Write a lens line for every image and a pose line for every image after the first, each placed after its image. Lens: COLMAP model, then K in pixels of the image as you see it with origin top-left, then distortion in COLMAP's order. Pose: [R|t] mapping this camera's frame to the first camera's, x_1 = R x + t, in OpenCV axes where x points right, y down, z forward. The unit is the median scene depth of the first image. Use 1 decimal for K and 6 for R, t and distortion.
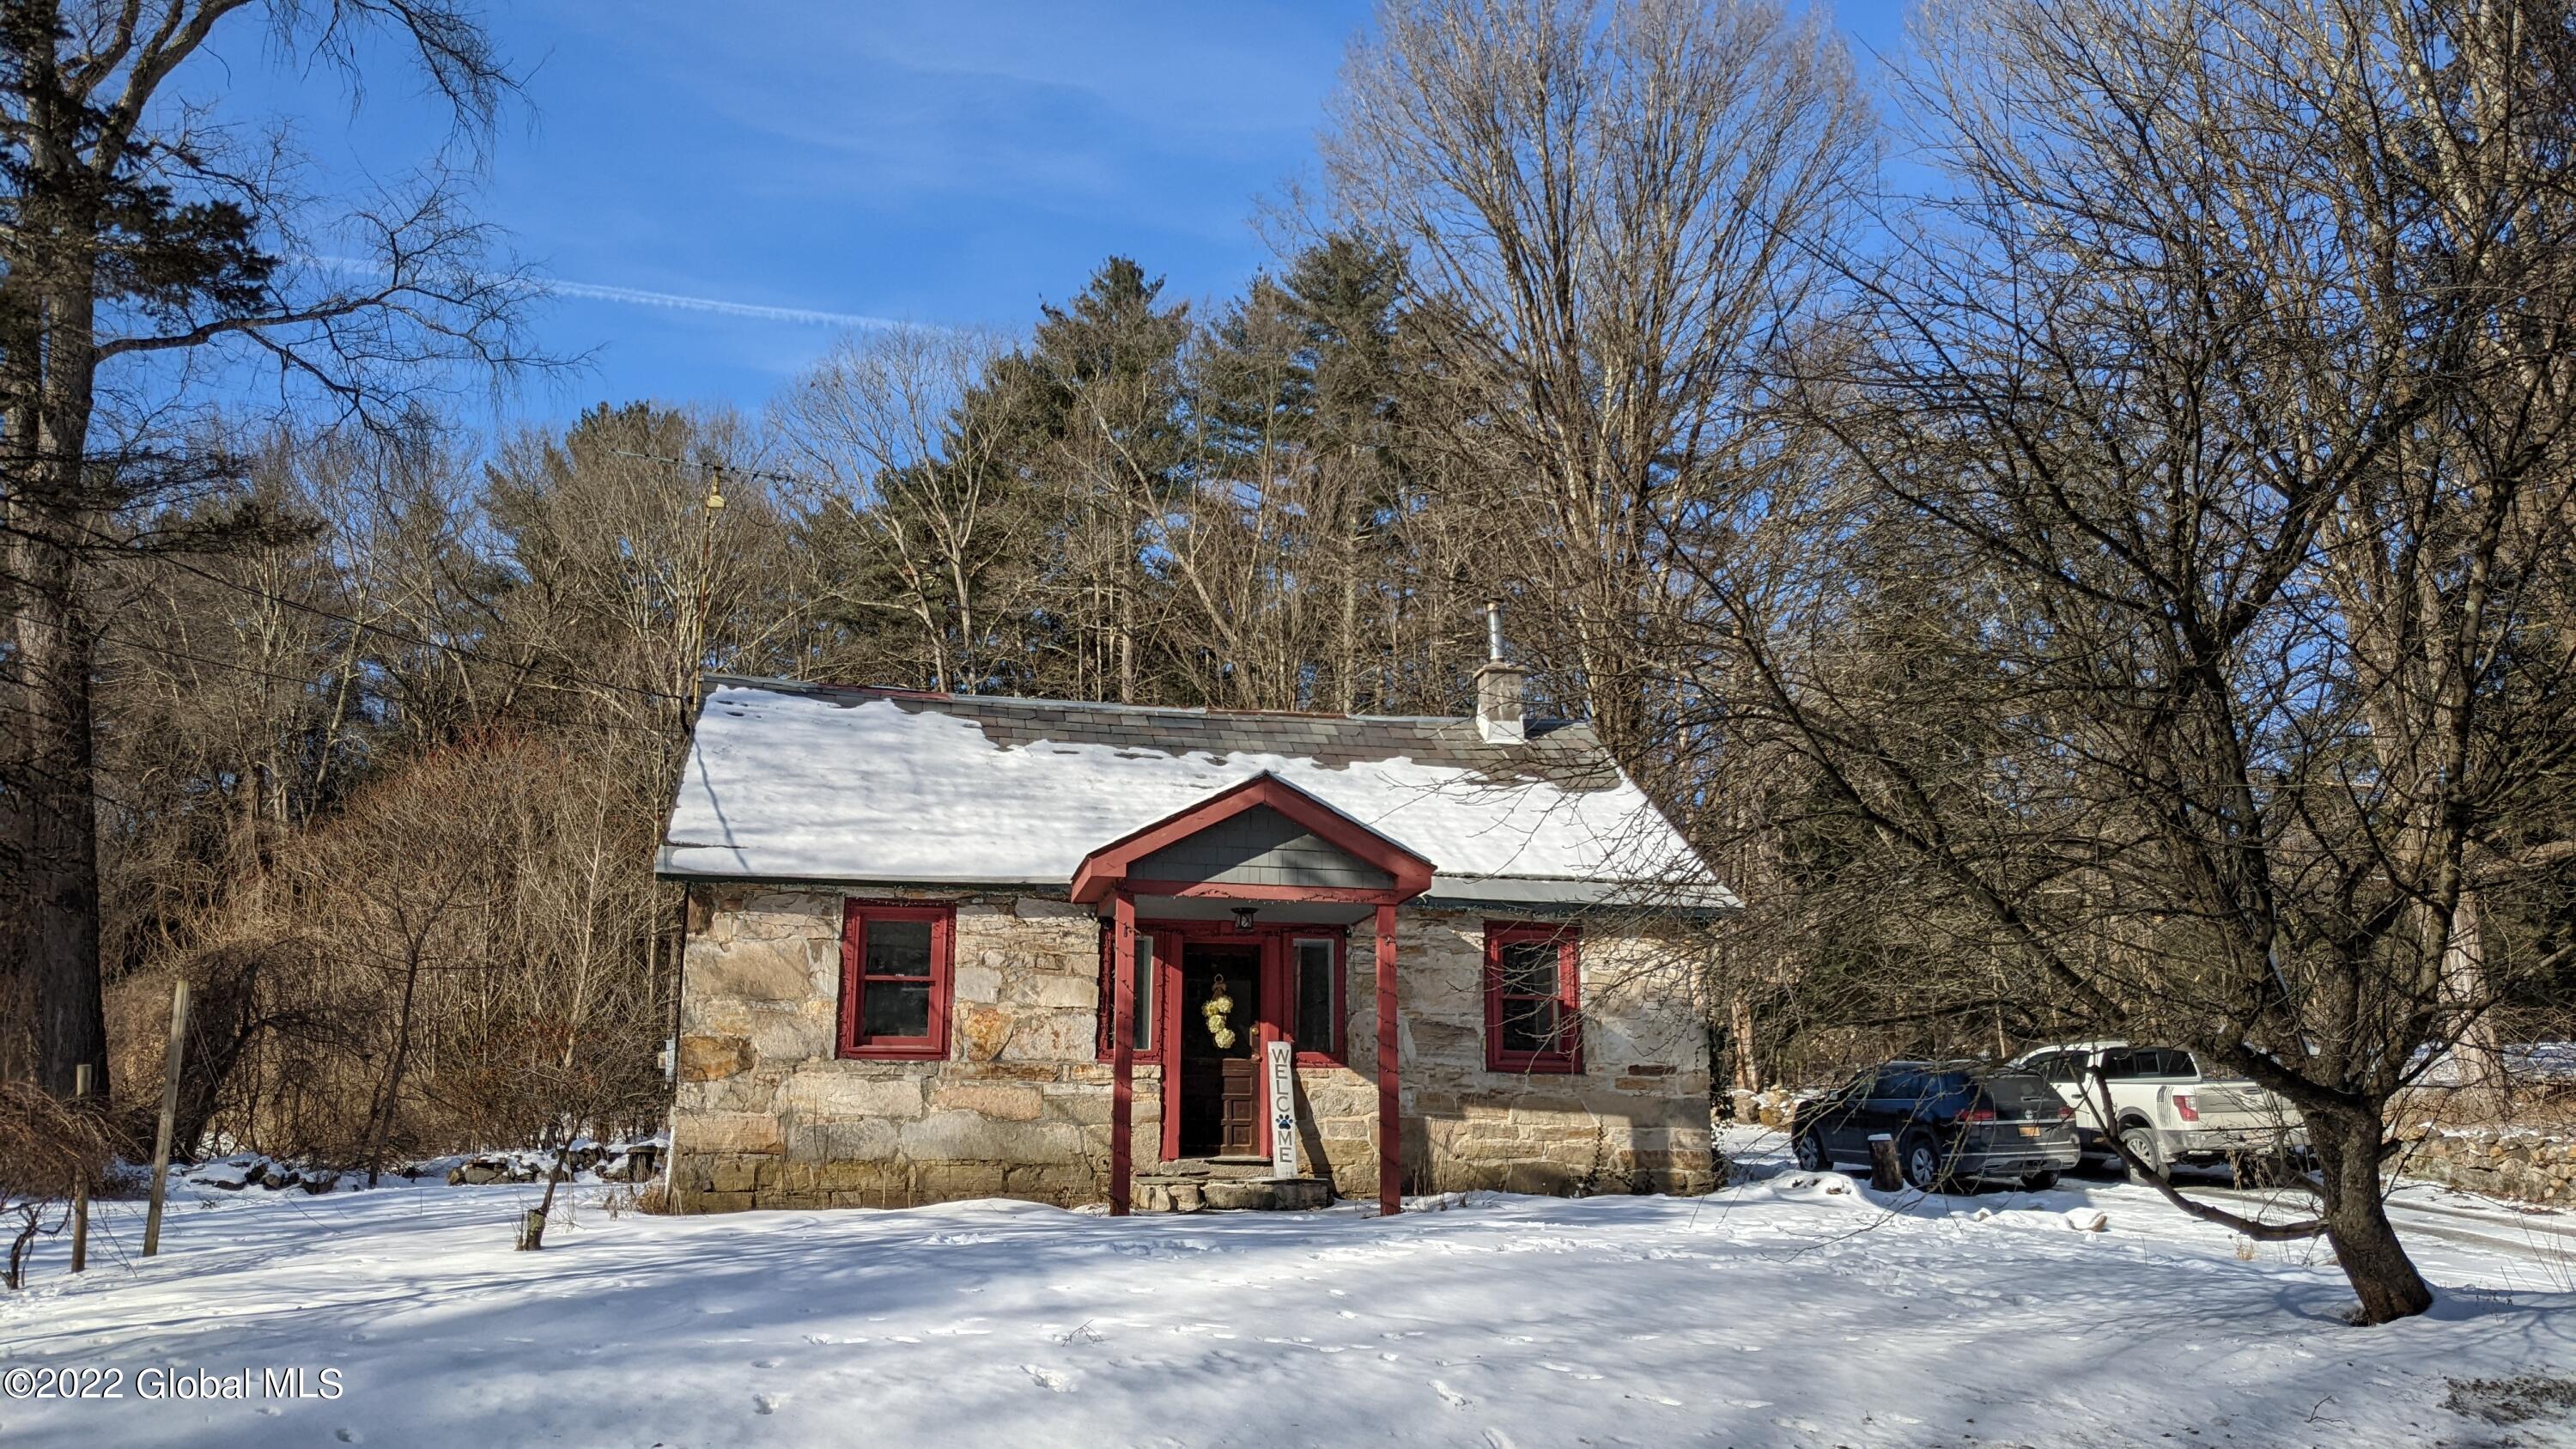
lens RADIAL K [[2020.1, 0, 1282.9], [0, 2020.1, 722.5], [0, 0, 1]] dist [0.073342, -0.115134]
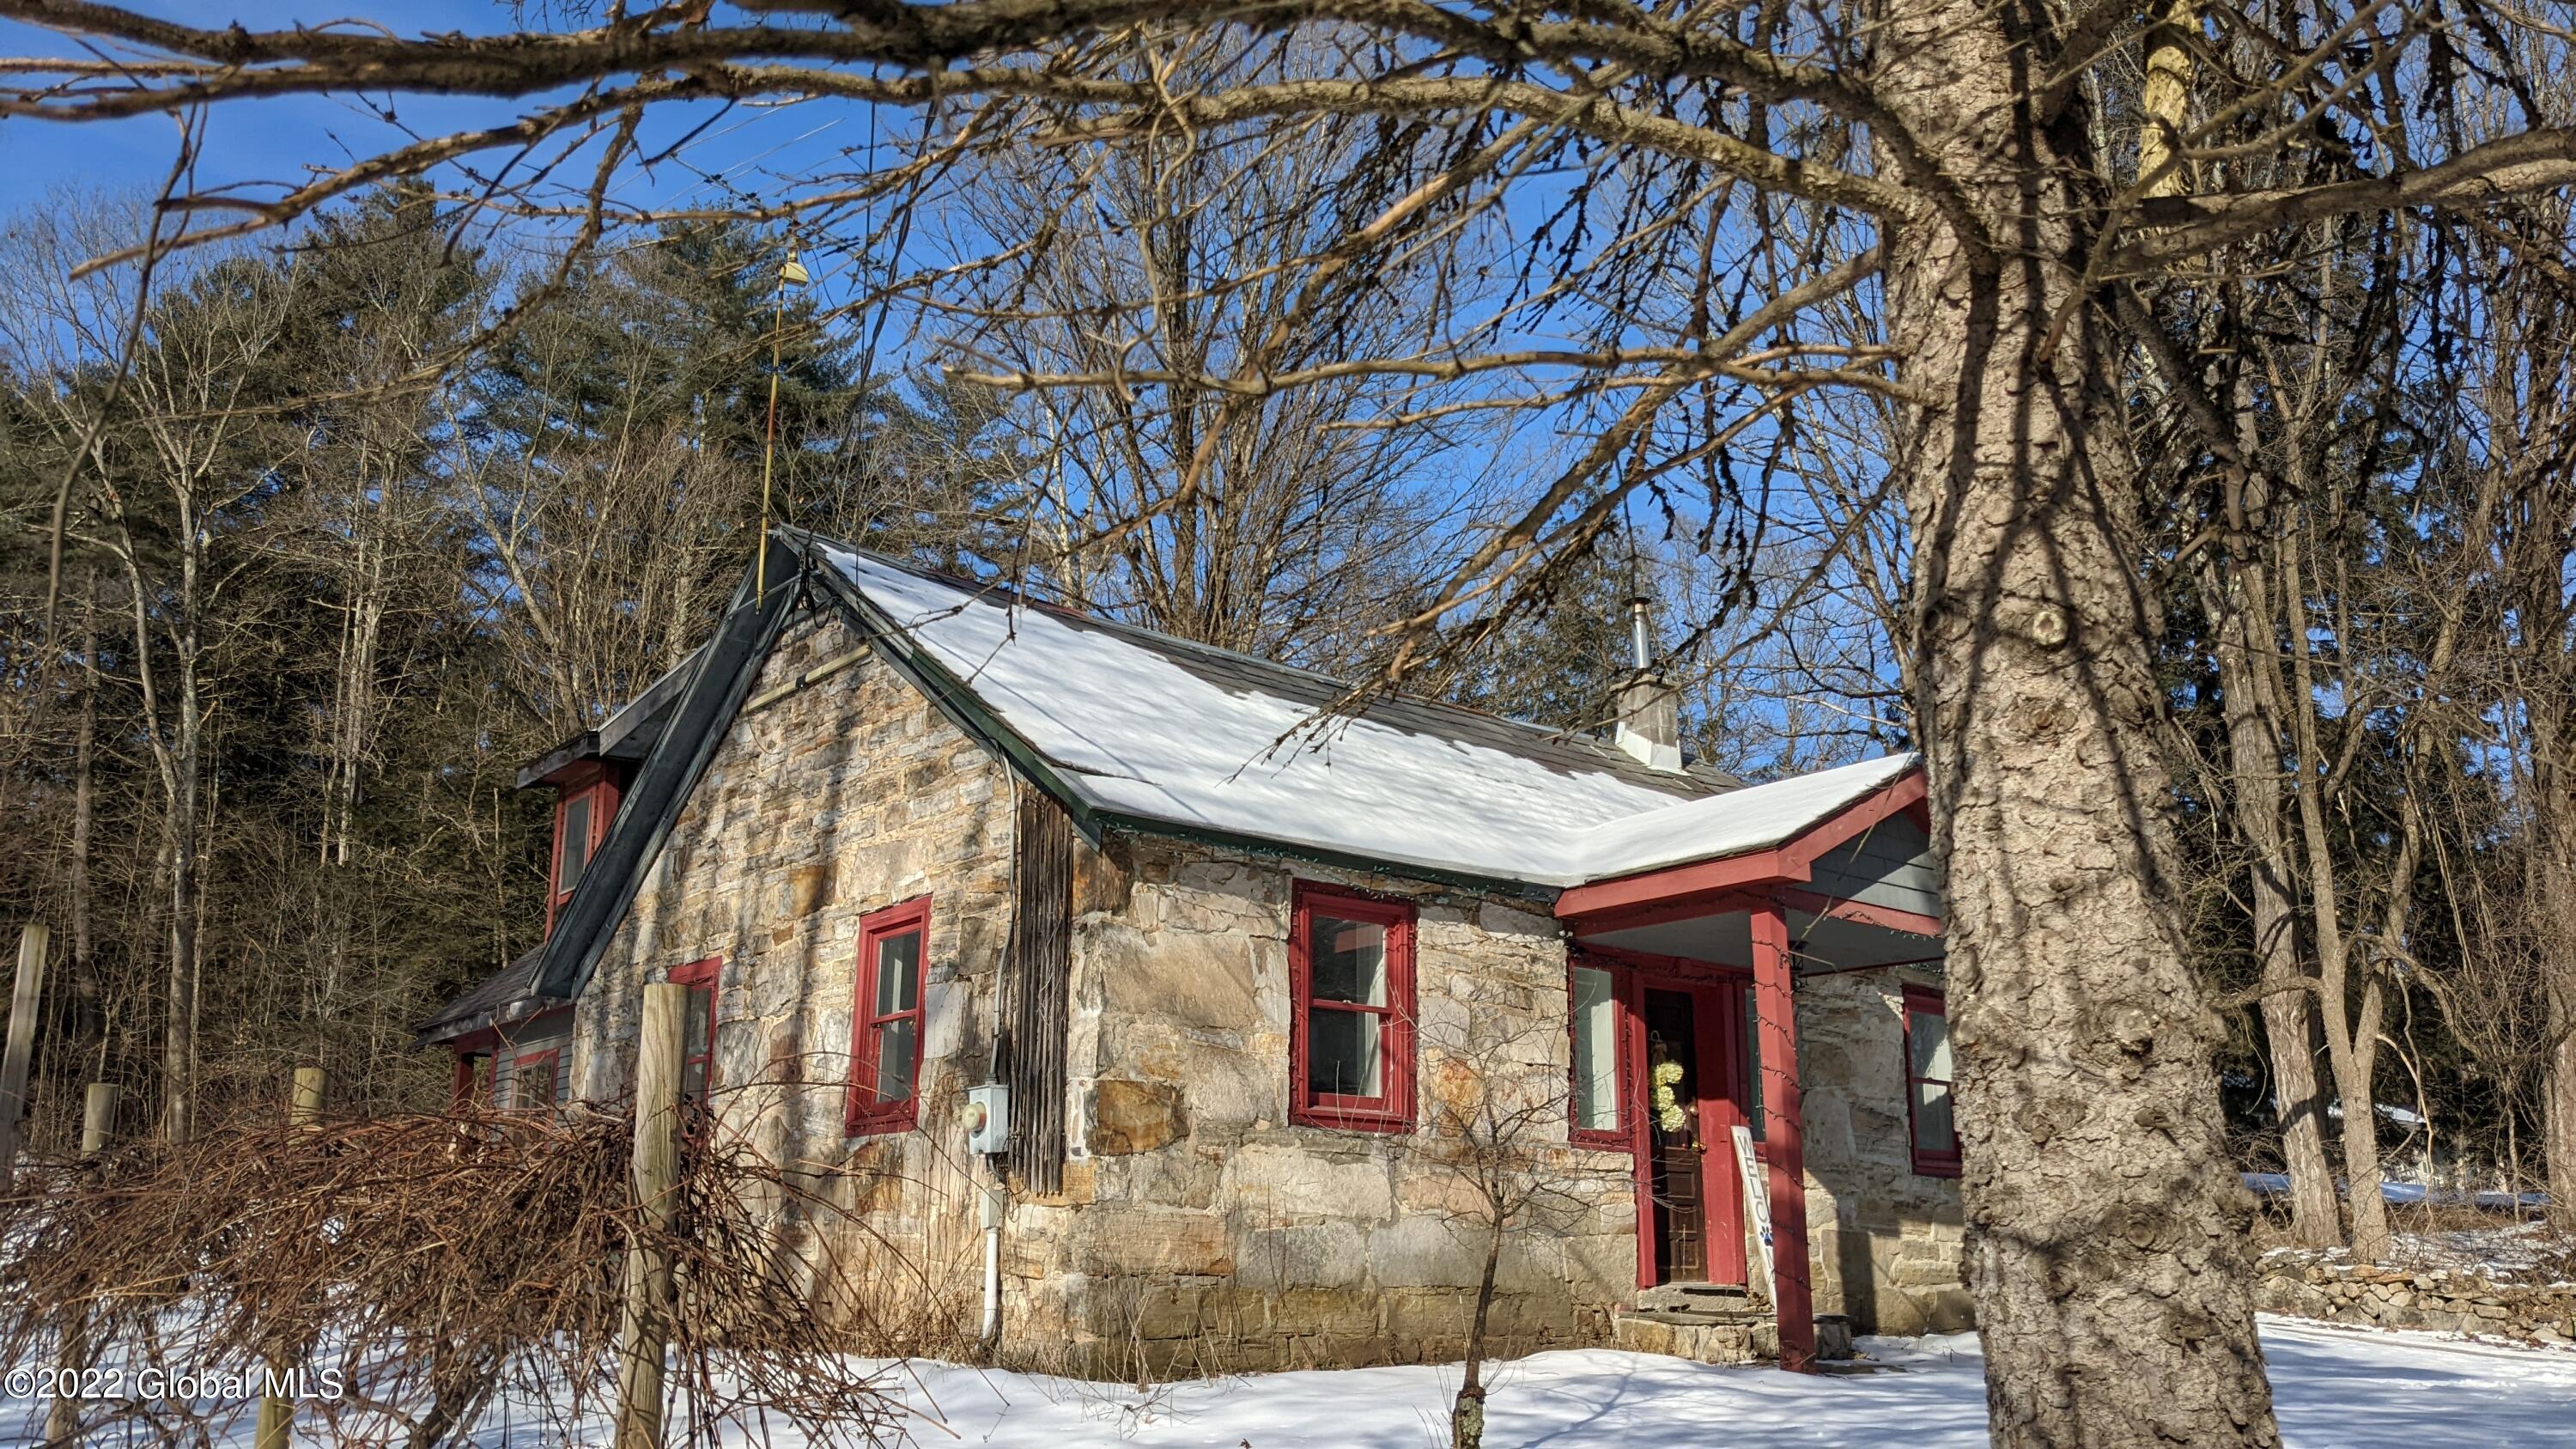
lens RADIAL K [[2020.1, 0, 1289.4], [0, 2020.1, 742.3], [0, 0, 1]] dist [0.073342, -0.115134]
pose [[0.888012, 0.119009, 0.444153, -0.495205], [-0.102987, 0.992864, -0.060127, 0.079965], [-0.448139, 0.007652, 0.893931, 0.408341]]
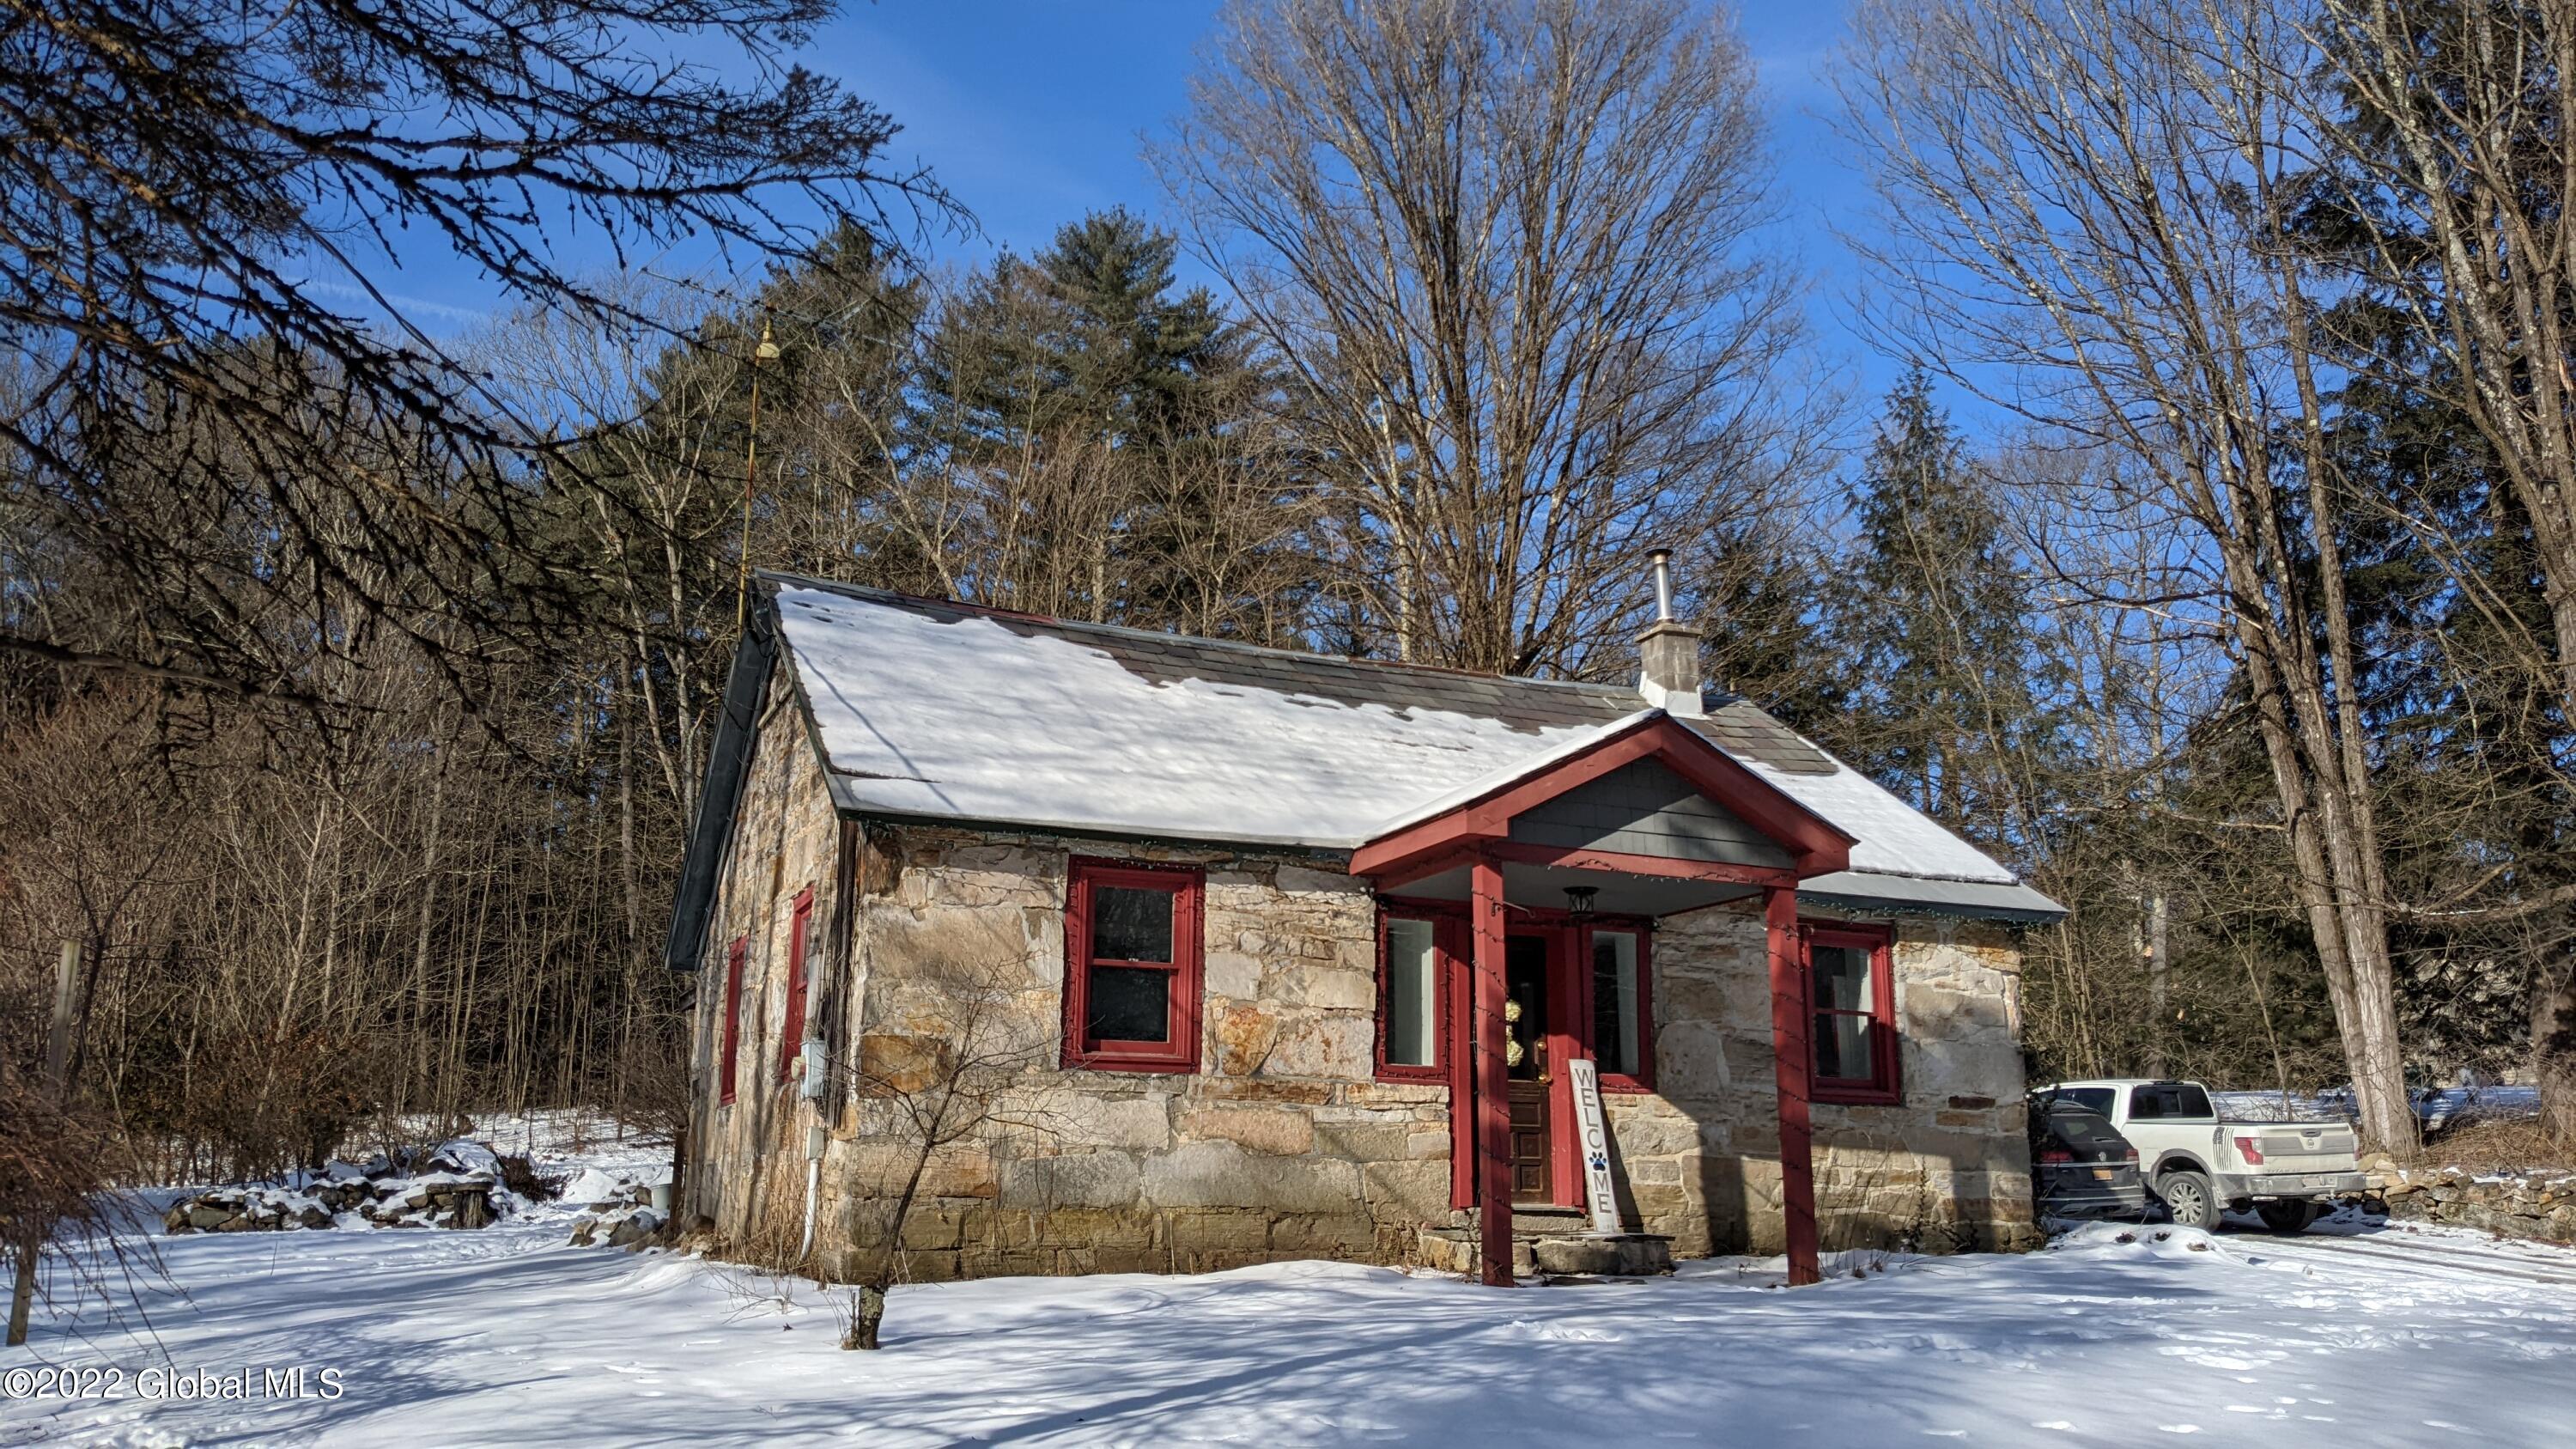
lens RADIAL K [[2020.1, 0, 1295.4], [0, 2020.1, 713.3], [0, 0, 1]] dist [0.073342, -0.115134]
pose [[0.977676, 0.052181, 0.203535, -0.280812], [-0.047935, 0.998519, -0.025741, 0.047964], [-0.204577, 0.015409, 0.978729, 0.241809]]
